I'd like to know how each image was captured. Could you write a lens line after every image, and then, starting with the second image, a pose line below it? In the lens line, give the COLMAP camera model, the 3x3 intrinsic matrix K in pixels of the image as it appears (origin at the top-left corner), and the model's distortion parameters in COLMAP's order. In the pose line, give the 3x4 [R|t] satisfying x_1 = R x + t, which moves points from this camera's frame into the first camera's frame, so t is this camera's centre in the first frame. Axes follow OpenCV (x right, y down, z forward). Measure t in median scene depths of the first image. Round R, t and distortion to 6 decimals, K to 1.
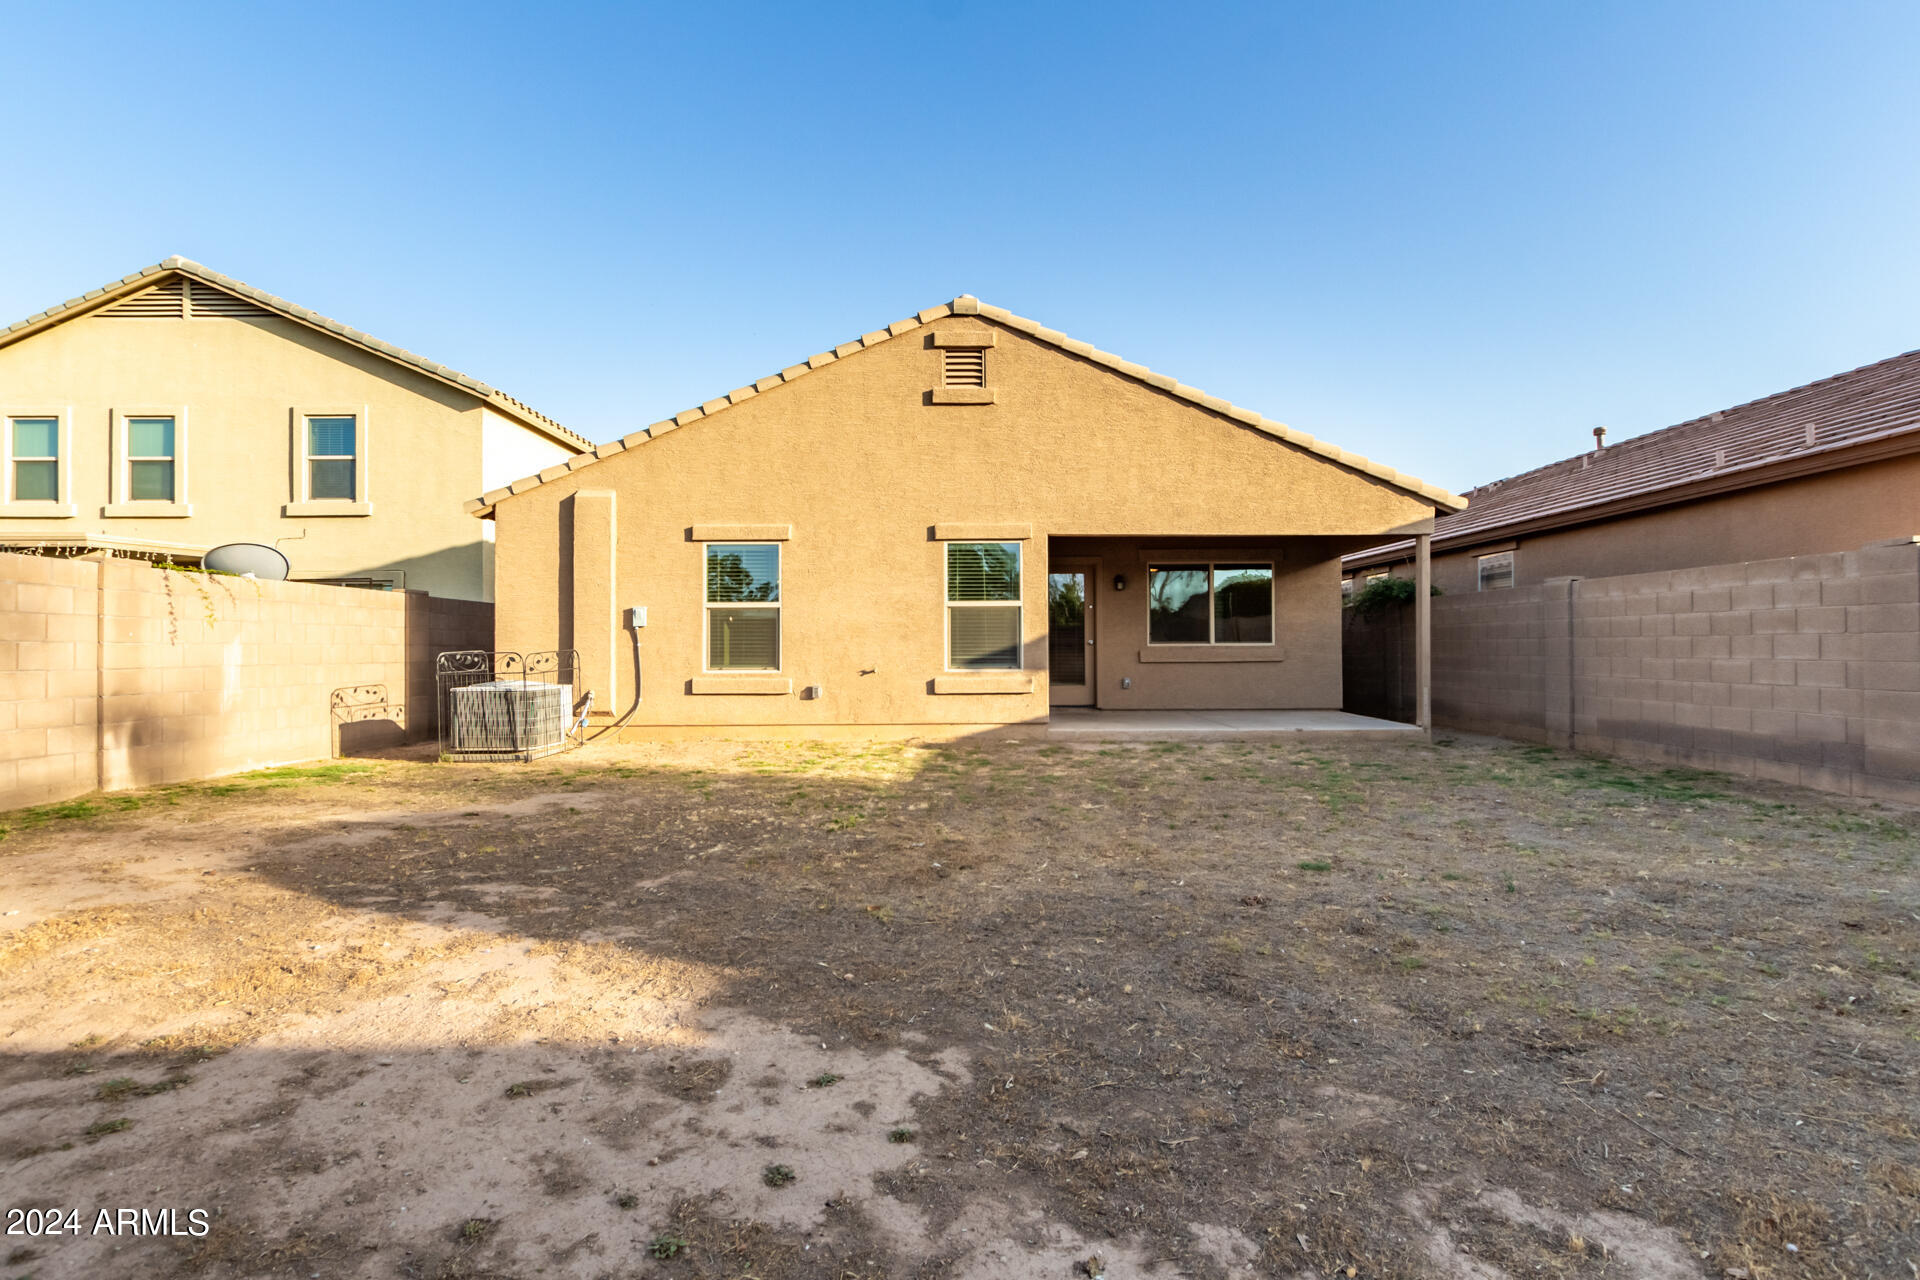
lens RADIAL K [[877.6, 0, 945.6], [0, 877.6, 639.7], [0, 0, 1]] dist [-0.001726, 0.000526]
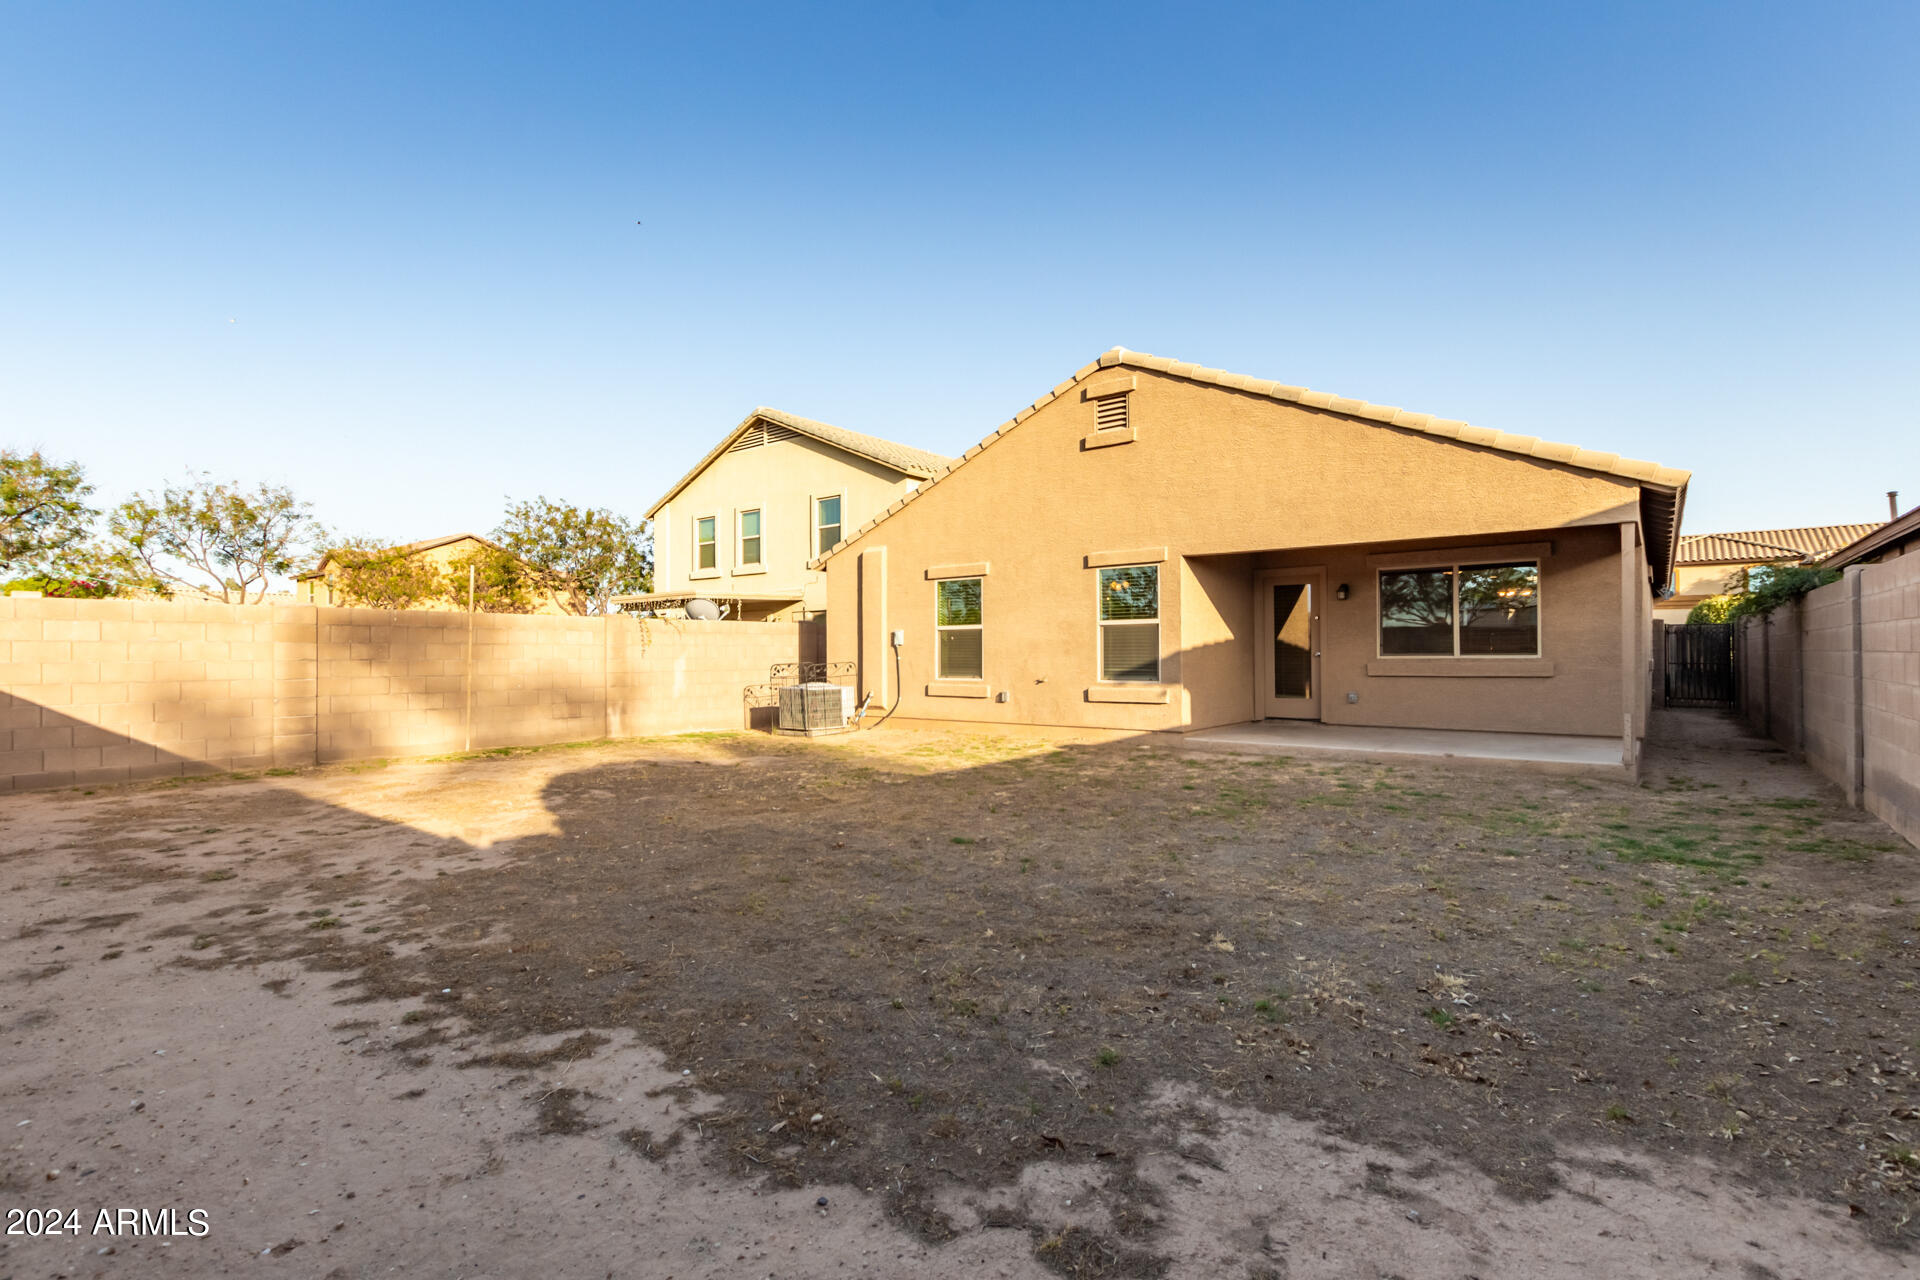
lens RADIAL K [[877.6, 0, 957.3], [0, 877.6, 645.4], [0, 0, 1]] dist [-0.001726, 0.000526]
pose [[0.781159, -0.007240, -0.624290, 0.568440], [0.009487, 0.999955, 0.000273, -0.013719], [0.624260, -0.006136, 0.781193, -0.006029]]
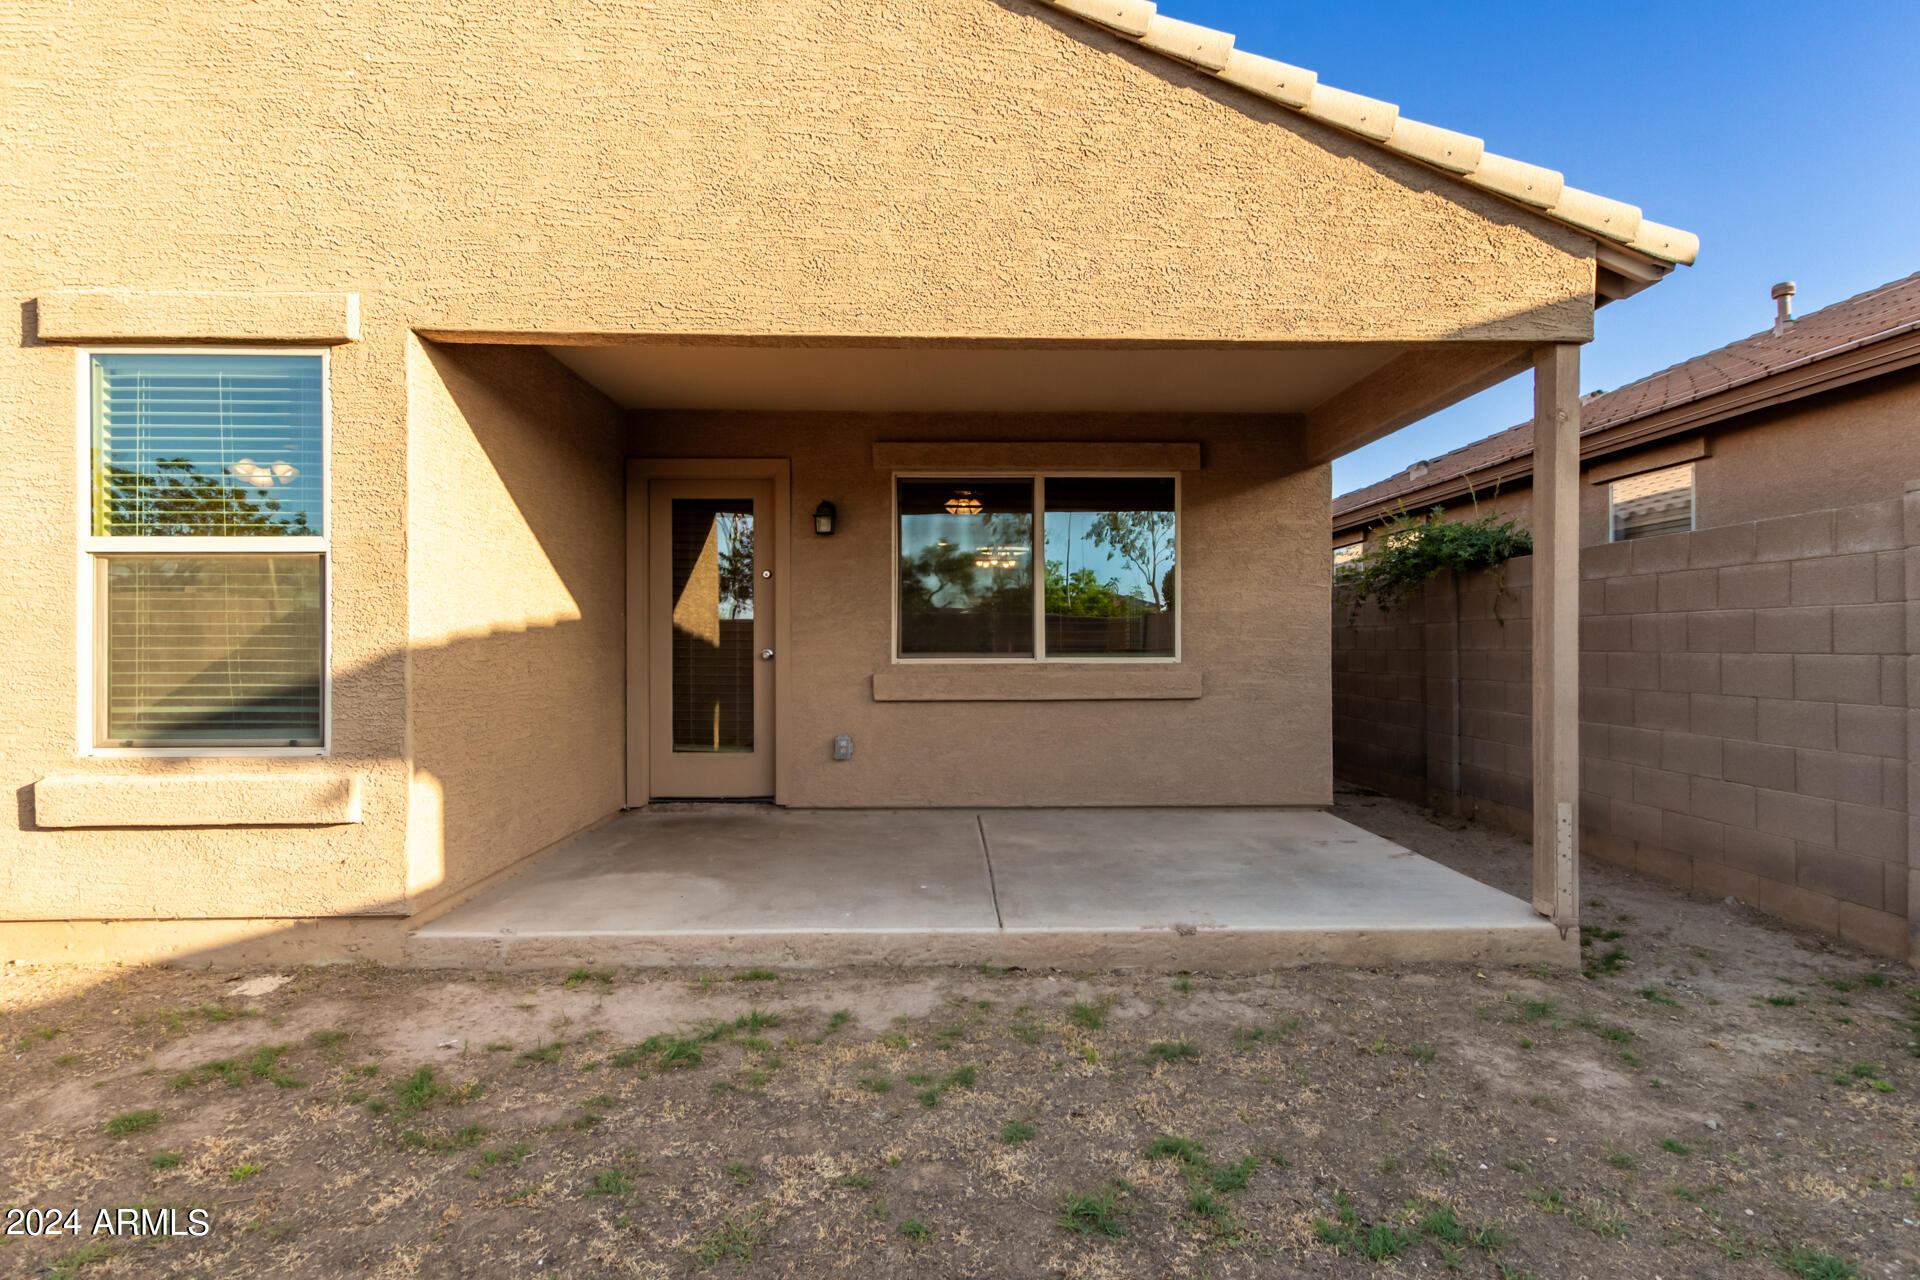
lens RADIAL K [[954.6, 0, 957.3], [0, 954.6, 643.0], [0, 0, 1]] dist [0.014117, 0.000015]
pose [[0.999639, 0.002025, 0.026800, 0.306615], [-0.002258, 0.999960, 0.008701, -0.009103], [-0.026781, -0.008758, 0.999603, 0.641107]]
